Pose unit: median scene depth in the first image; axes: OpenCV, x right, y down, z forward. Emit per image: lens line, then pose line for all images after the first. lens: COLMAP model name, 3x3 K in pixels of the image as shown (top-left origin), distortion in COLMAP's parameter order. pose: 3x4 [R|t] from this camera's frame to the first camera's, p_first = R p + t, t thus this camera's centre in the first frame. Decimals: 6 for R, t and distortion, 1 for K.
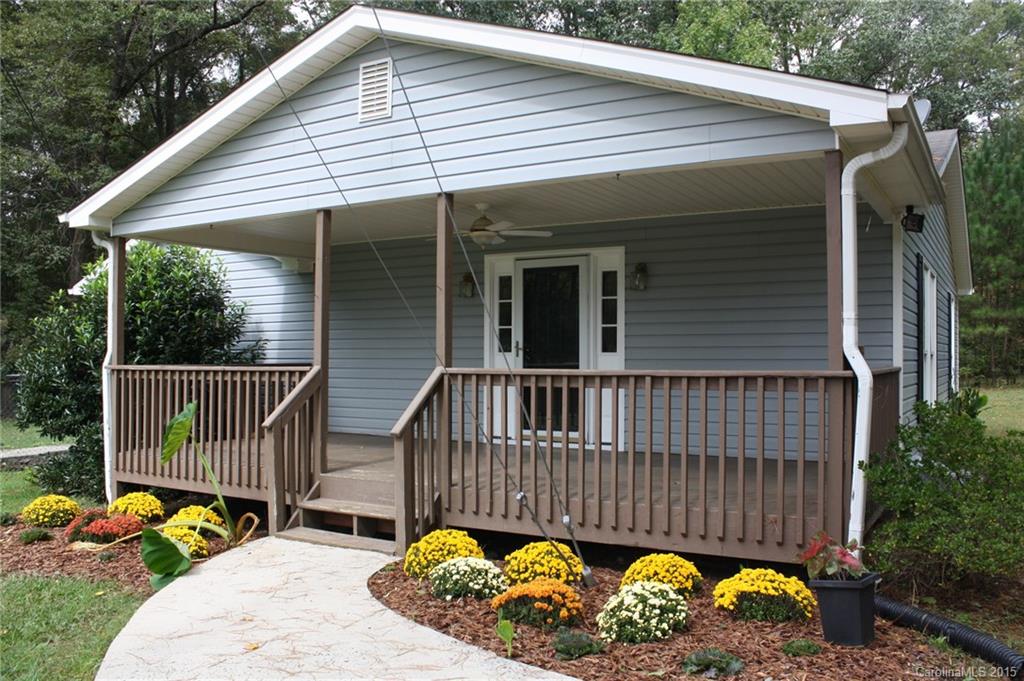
lens RADIAL K [[855.0, 0, 512.0], [0, 855.0, 340.5], [0, 0, 1]] dist [-0.111551, 0.000837]
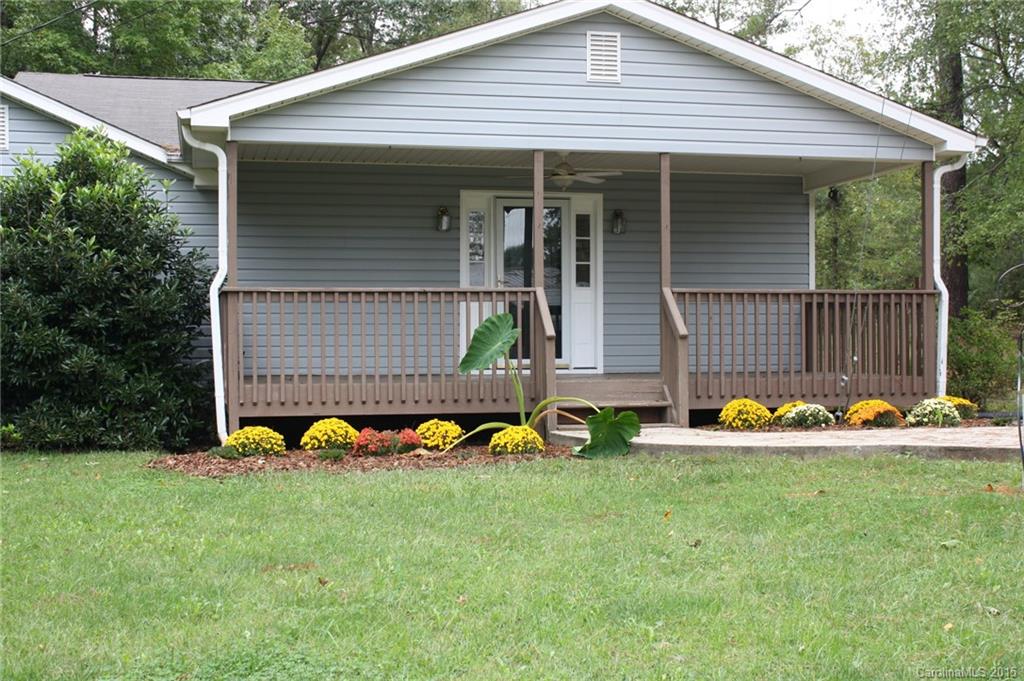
lens RADIAL K [[1261.7, 0, 512.0], [0, 1261.7, 340.5], [0, 0, 1]] dist [-0.014629, -0.015483]
pose [[0.726595, -0.010050, 0.686993, -1.346725], [-0.009122, 0.999664, 0.024271, 0.057345], [-0.687006, -0.023902, 0.726259, -0.198611]]
